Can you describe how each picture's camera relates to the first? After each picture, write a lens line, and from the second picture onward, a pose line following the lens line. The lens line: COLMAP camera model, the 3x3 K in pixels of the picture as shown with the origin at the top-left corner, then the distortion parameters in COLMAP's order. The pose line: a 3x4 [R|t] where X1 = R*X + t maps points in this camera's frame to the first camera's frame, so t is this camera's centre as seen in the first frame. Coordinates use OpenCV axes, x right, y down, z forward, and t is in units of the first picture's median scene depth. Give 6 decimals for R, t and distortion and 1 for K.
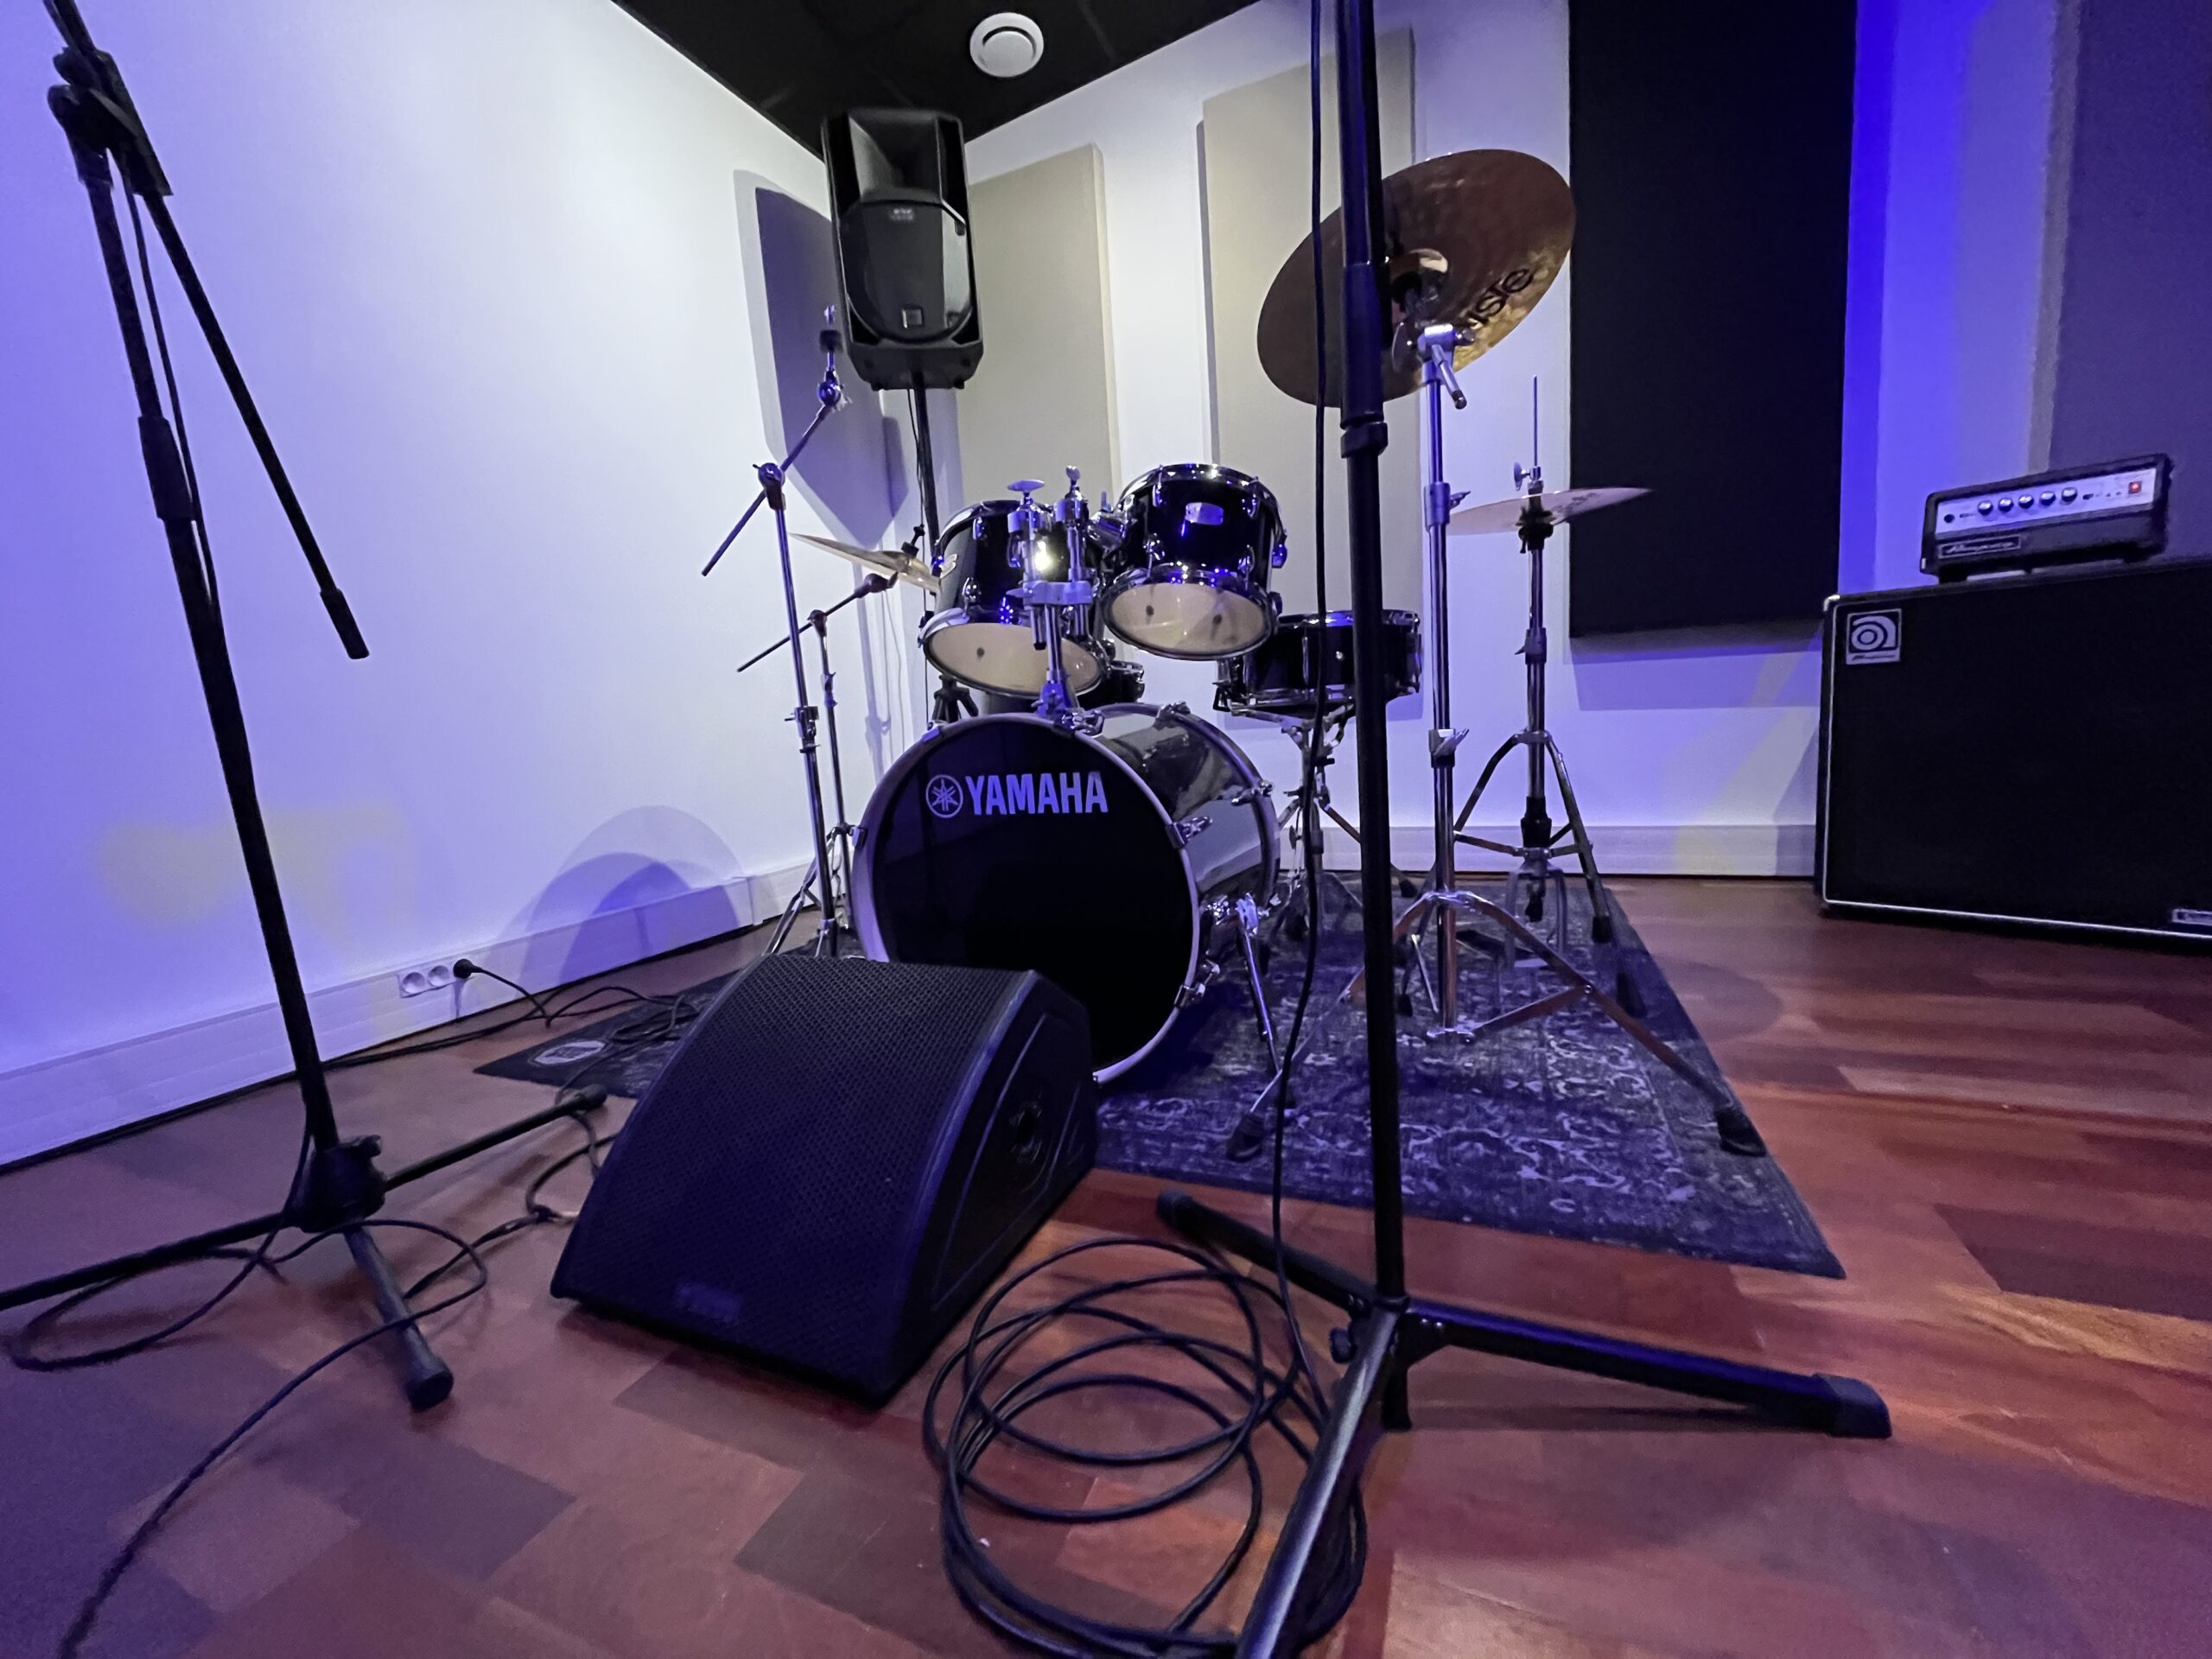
lens RADIAL K [[885.2, 0, 1106.0], [0, 885.2, 829.5], [0, 0, 1]] dist [-0.000860, -0.000215]
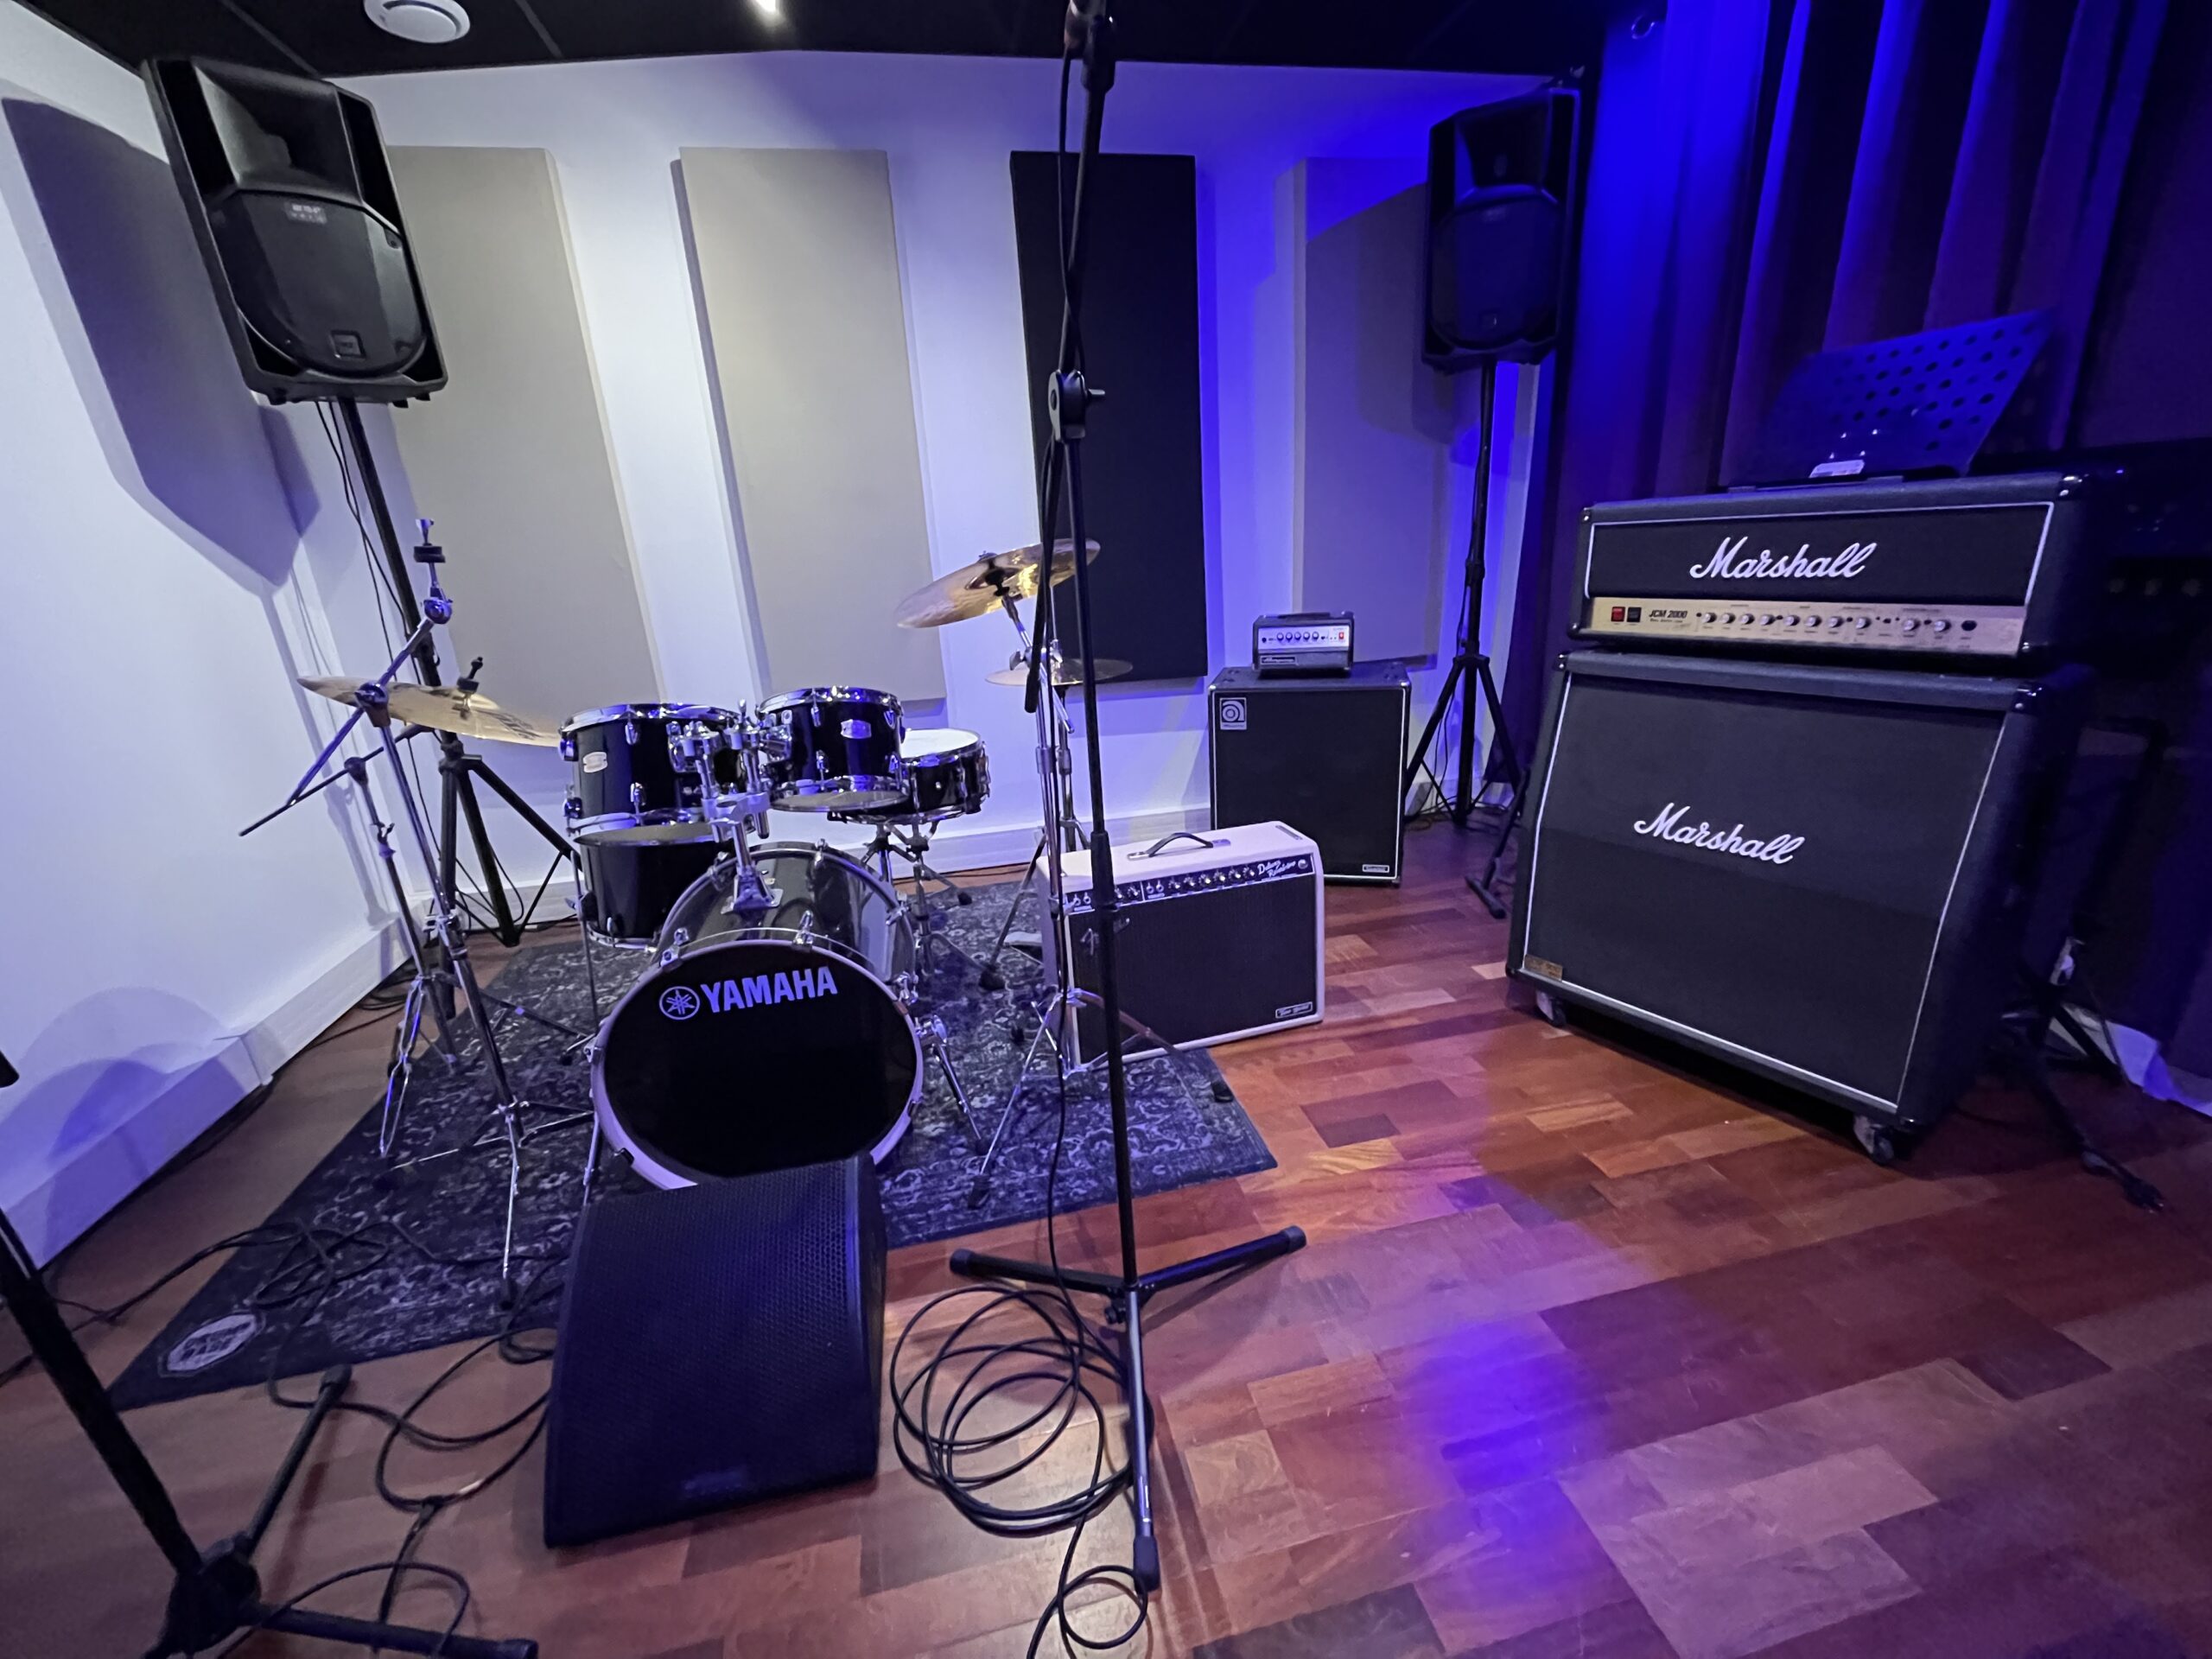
lens RADIAL K [[883.5, 0, 1106.0], [0, 883.5, 829.5], [0, 0, 1]] dist [-0.004638, -0.000641]
pose [[0.812495, -0.163047, 0.559703, -0.351474], [0.080330, 0.982246, 0.169528, -0.428945], [-0.577407, -0.092779, 0.811167, -0.258499]]
